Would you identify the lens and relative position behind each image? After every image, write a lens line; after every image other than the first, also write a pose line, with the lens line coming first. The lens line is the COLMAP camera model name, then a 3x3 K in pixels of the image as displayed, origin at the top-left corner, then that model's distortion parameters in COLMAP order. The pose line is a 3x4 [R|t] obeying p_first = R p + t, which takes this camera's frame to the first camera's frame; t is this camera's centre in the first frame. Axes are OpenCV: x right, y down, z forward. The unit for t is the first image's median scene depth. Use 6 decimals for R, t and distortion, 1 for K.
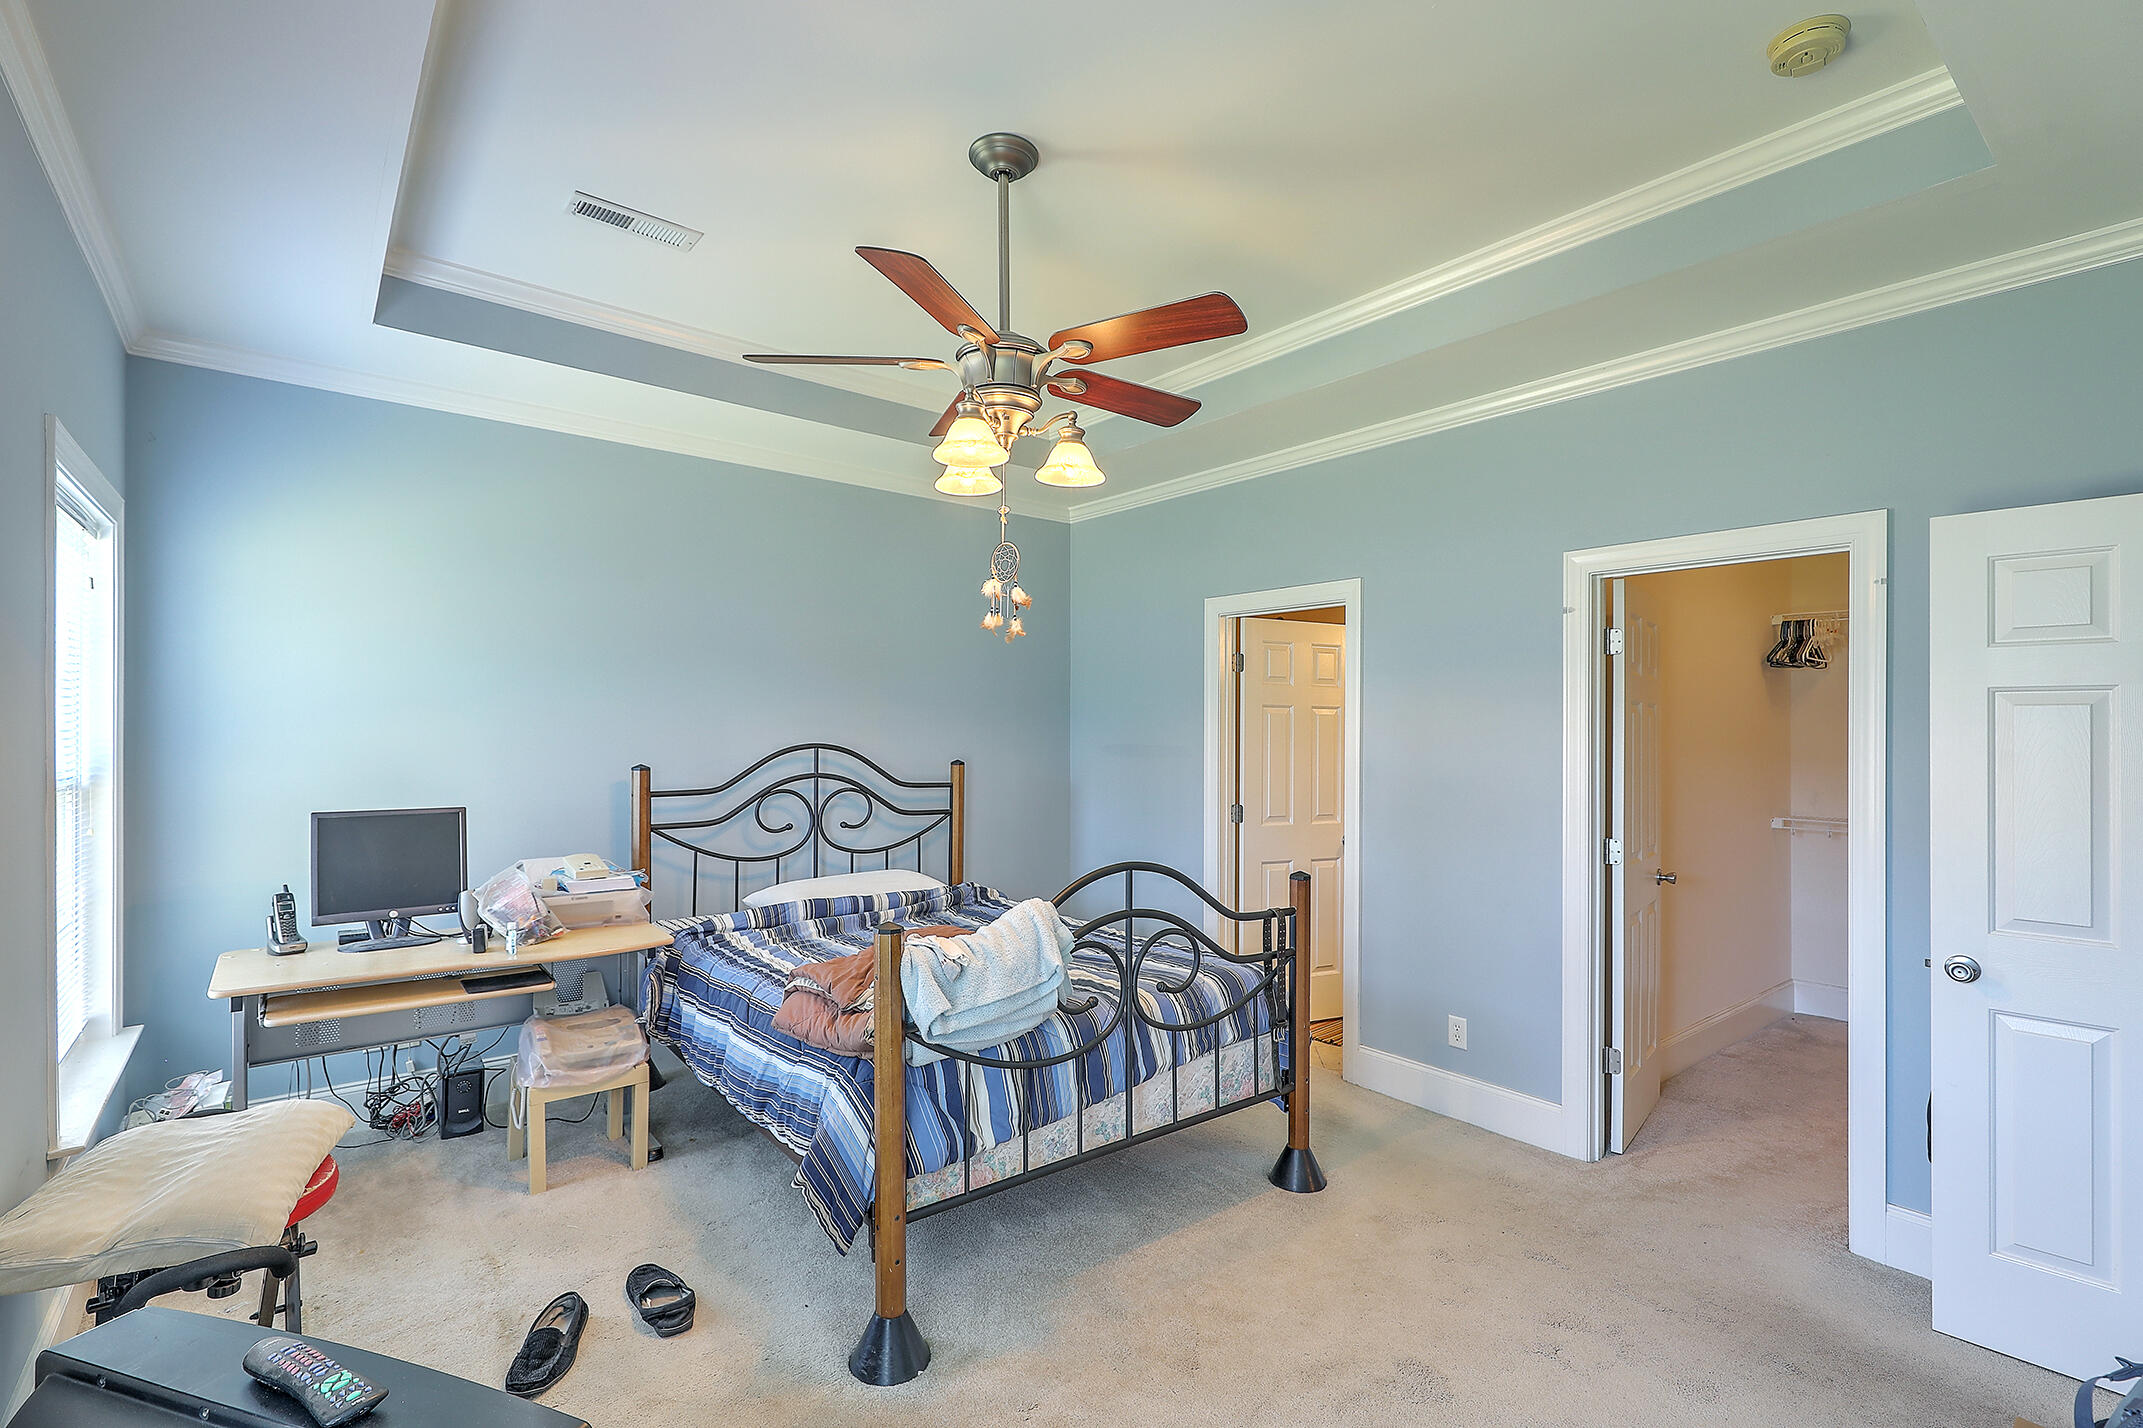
lens RADIAL K [[990.2, 0, 1080.9], [0, 990.2, 720.4], [0, 0, 1]] dist [-0.001296, -0.000343]
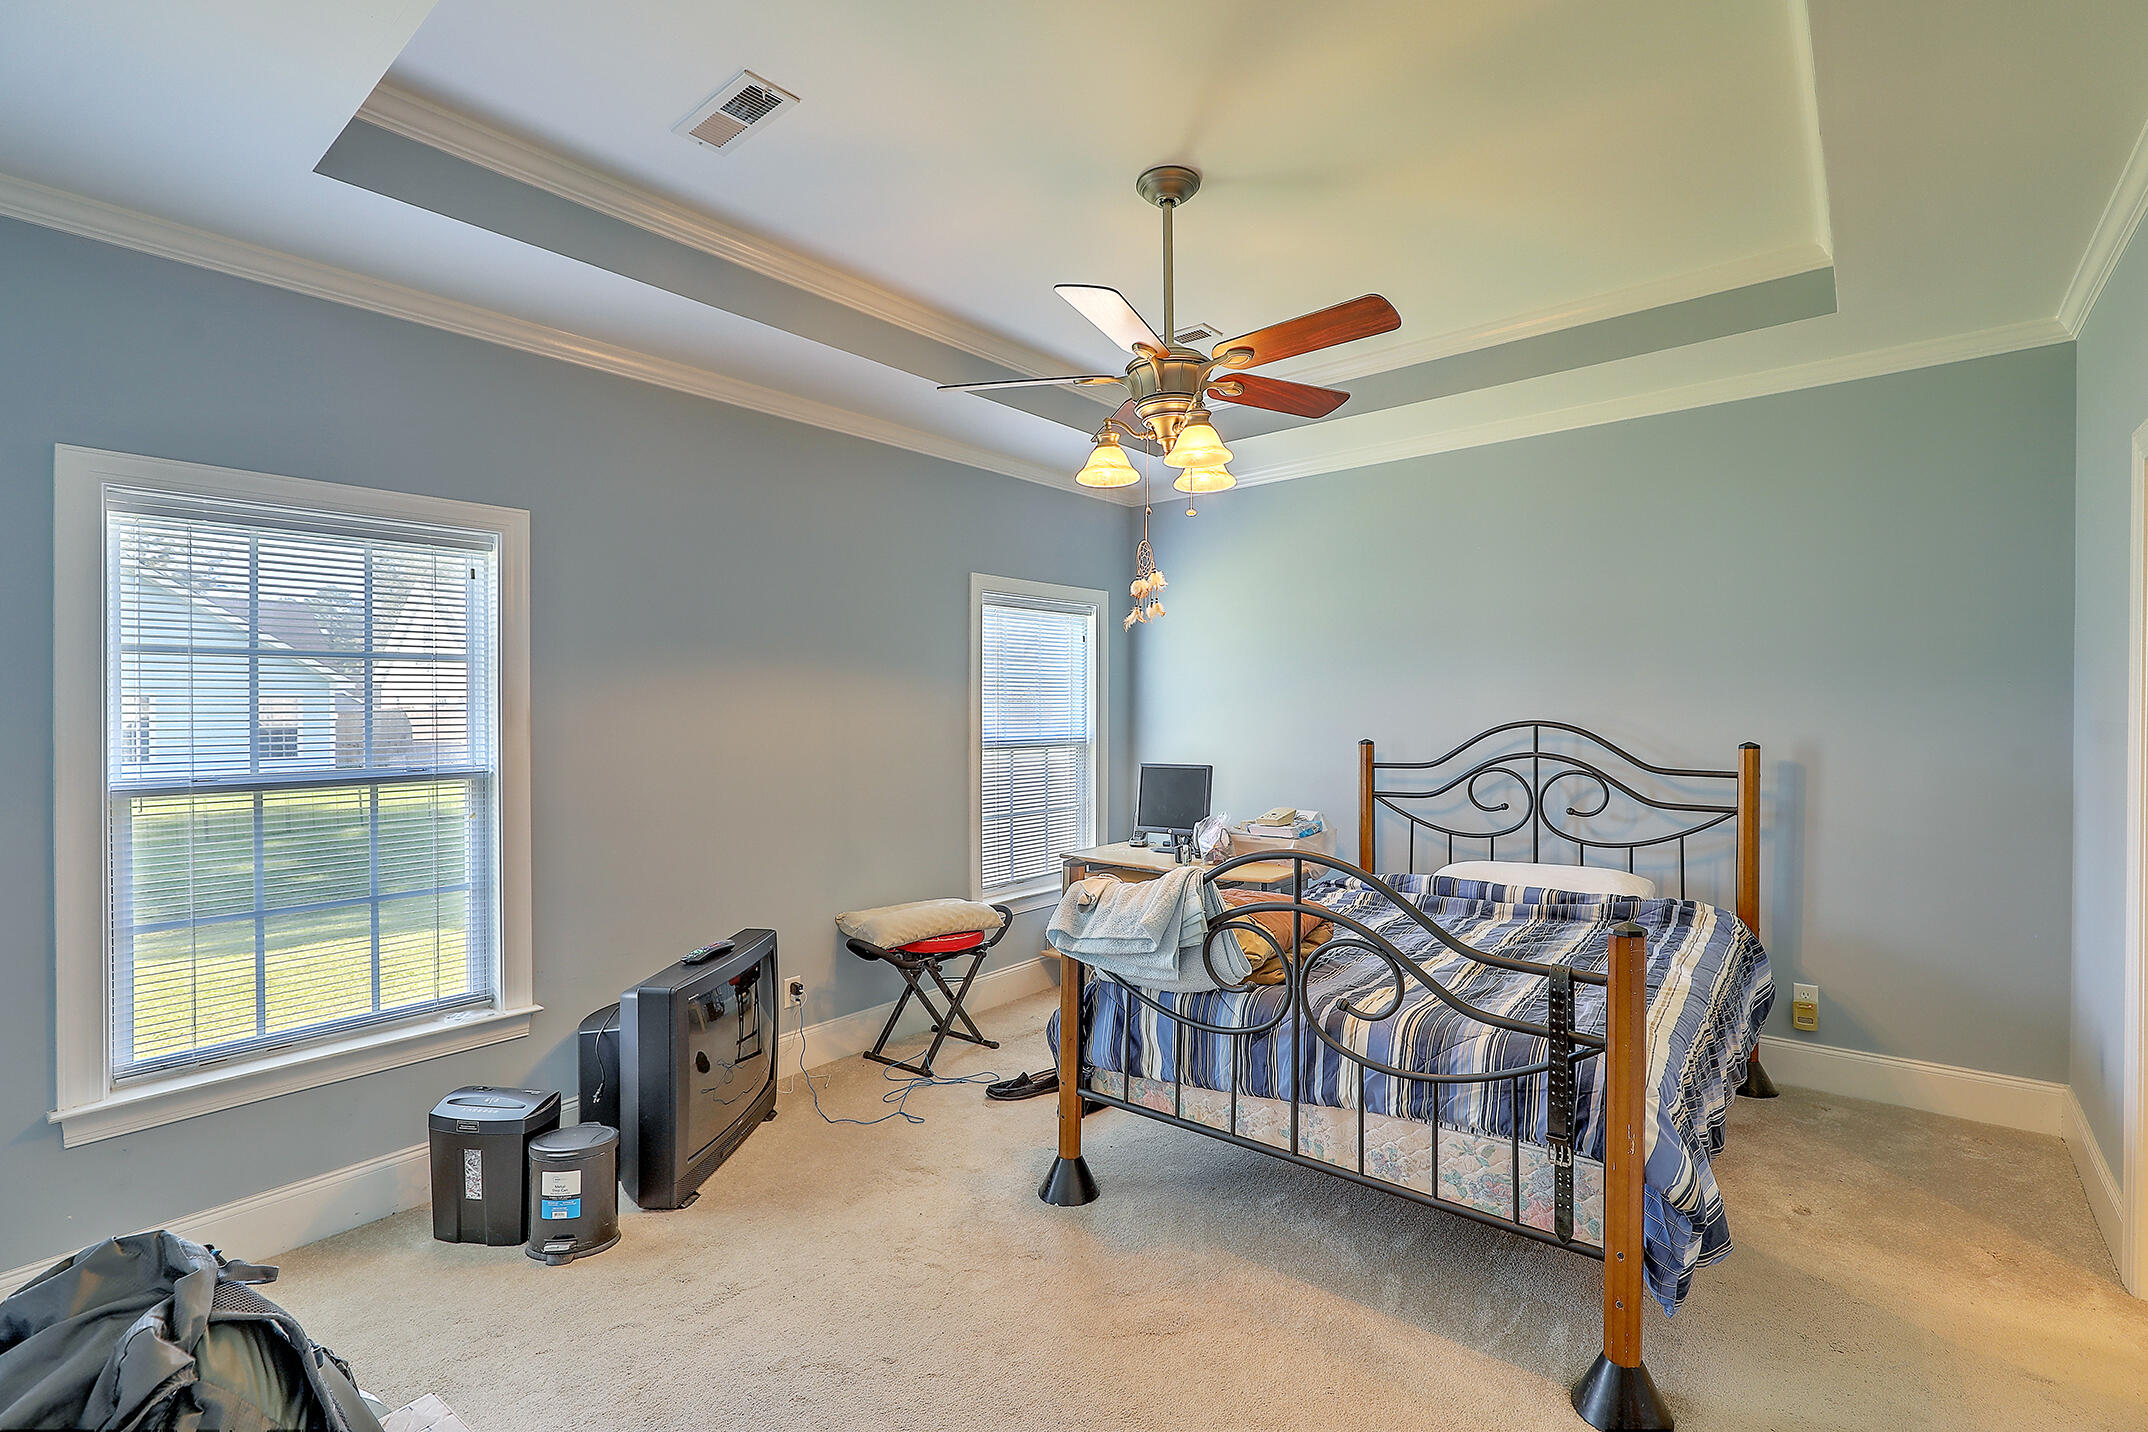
lens RADIAL K [[992.5, 0, 1080.9], [0, 992.5, 722.5], [0, 0, 1]] dist [-0.001296, -0.000343]
pose [[0.205708, 0.003229, -0.978608, 0.580121], [0.026080, 0.999621, 0.008781, 0.005873], [0.978266, -0.027329, 0.205546, 0.402025]]
